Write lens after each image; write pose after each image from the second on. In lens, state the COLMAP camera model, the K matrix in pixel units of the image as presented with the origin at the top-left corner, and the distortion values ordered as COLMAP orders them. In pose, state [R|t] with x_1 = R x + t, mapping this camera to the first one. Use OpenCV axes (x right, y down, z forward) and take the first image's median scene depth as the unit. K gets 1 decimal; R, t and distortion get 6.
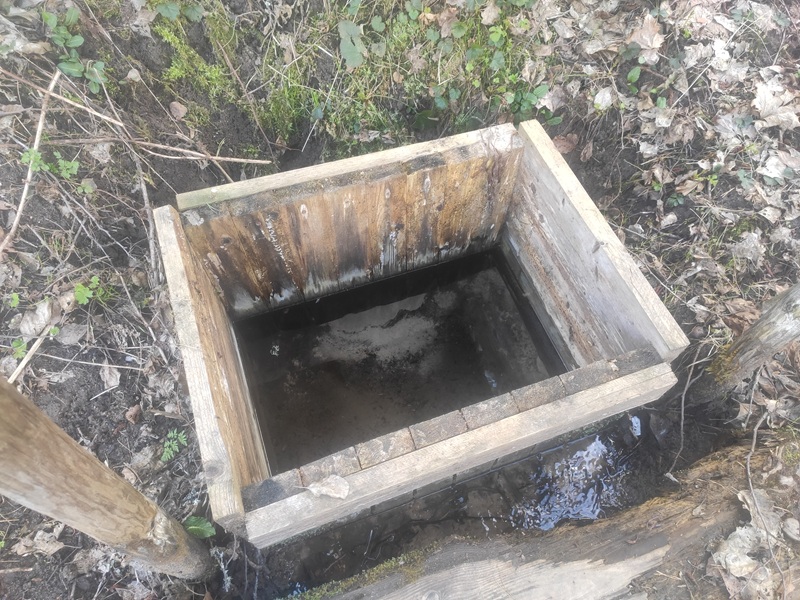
lens RADIAL K [[593.1, 0, 400.1], [0, 593.1, 303.8], [0, 0, 1]] dist [0.025961, -0.014505]
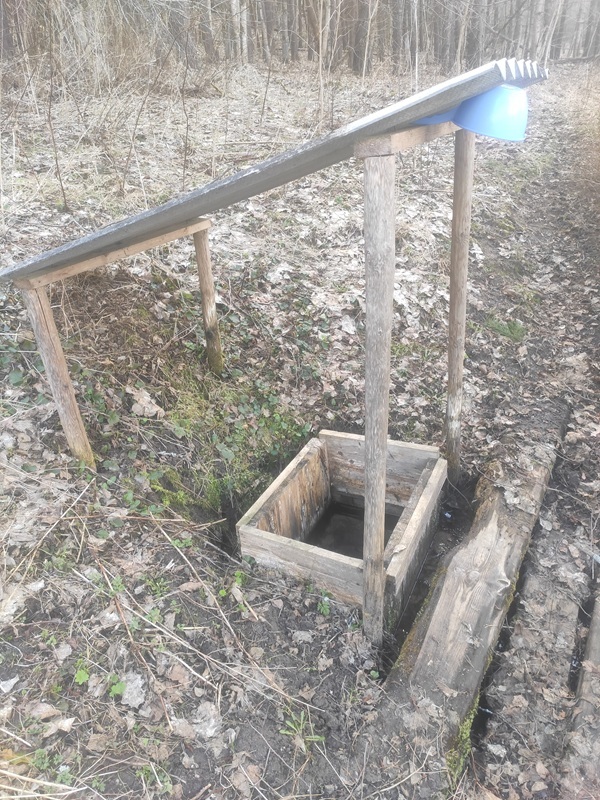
lens RADIAL K [[593.1, 0, 299.3], [0, 593.1, 399.5], [0, 0, 1]] dist [0.025961, -0.014505]
pose [[0.713598, -0.412182, 0.566467, -1.026449], [0.657934, 0.672049, -0.339815, 0.311141], [-0.240628, 0.615188, 0.750761, -0.717177]]
